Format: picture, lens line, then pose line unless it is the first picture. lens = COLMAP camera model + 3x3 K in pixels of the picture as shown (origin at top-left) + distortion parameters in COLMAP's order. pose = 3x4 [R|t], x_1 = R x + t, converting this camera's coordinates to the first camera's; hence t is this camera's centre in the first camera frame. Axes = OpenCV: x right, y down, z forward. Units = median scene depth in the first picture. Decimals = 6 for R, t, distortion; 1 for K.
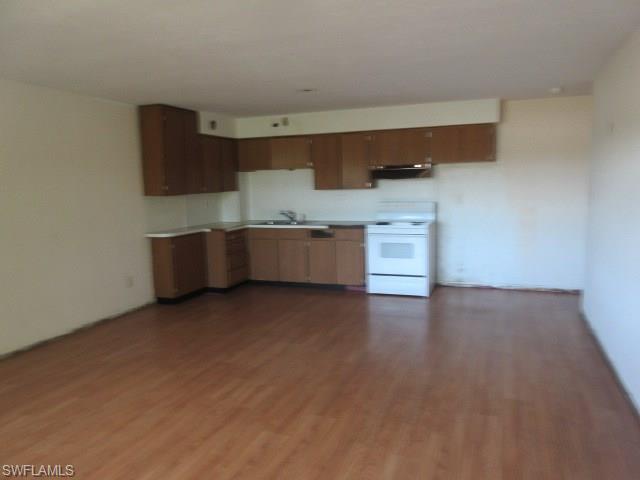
lens RADIAL K [[478.2, 0, 320.0], [0, 478.2, 240.0], [0, 0, 1]] dist [-0.004600, -0.003981]
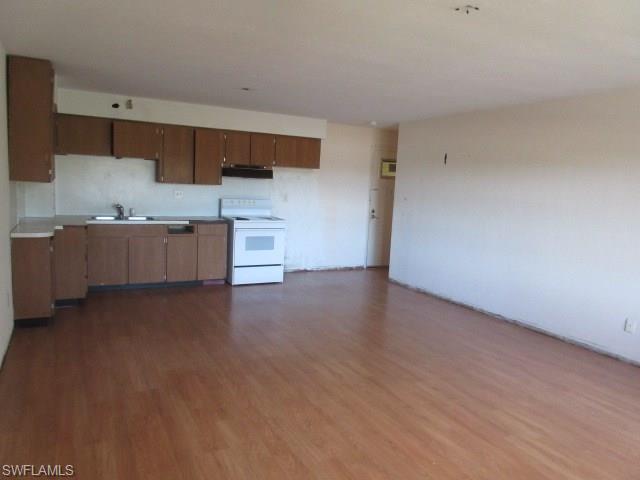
lens RADIAL K [[478.2, 0, 320.0], [0, 478.2, 240.0], [0, 0, 1]] dist [-0.004600, -0.003981]
pose [[0.659423, -0.033028, 0.751046, -0.543766], [0.027031, 0.999430, 0.020218, -0.003712], [-0.751286, 0.006969, 0.659940, 0.158229]]
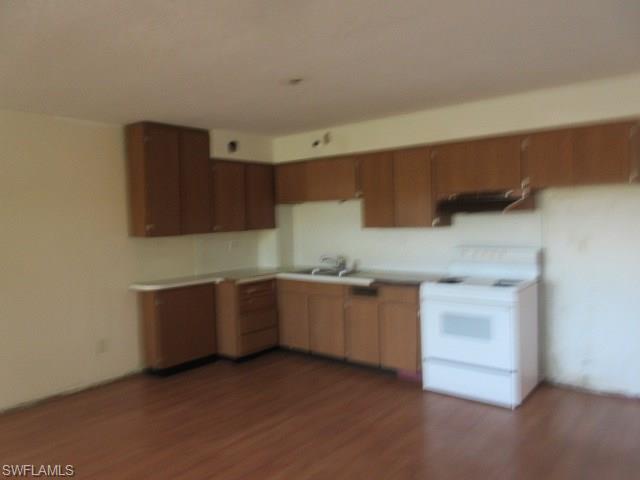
lens RADIAL K [[478.2, 0, 320.0], [0, 478.2, 240.0], [0, 0, 1]] dist [-0.004600, -0.003981]
pose [[0.947131, 0.011914, -0.320626, 0.167999], [-0.031963, 0.997843, -0.057342, -0.046767], [0.319251, 0.064559, 0.945469, 0.312626]]
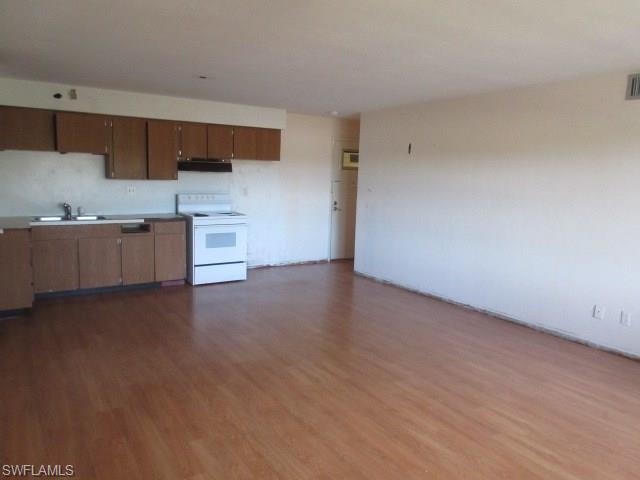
lens RADIAL K [[478.2, 0, 320.0], [0, 478.2, 240.0], [0, 0, 1]] dist [-0.004600, -0.003981]
pose [[0.585089, -0.067263, 0.808175, -0.531236], [0.055022, 0.997551, 0.043191, -0.011185], [-0.809101, 0.019196, 0.587356, 0.193456]]
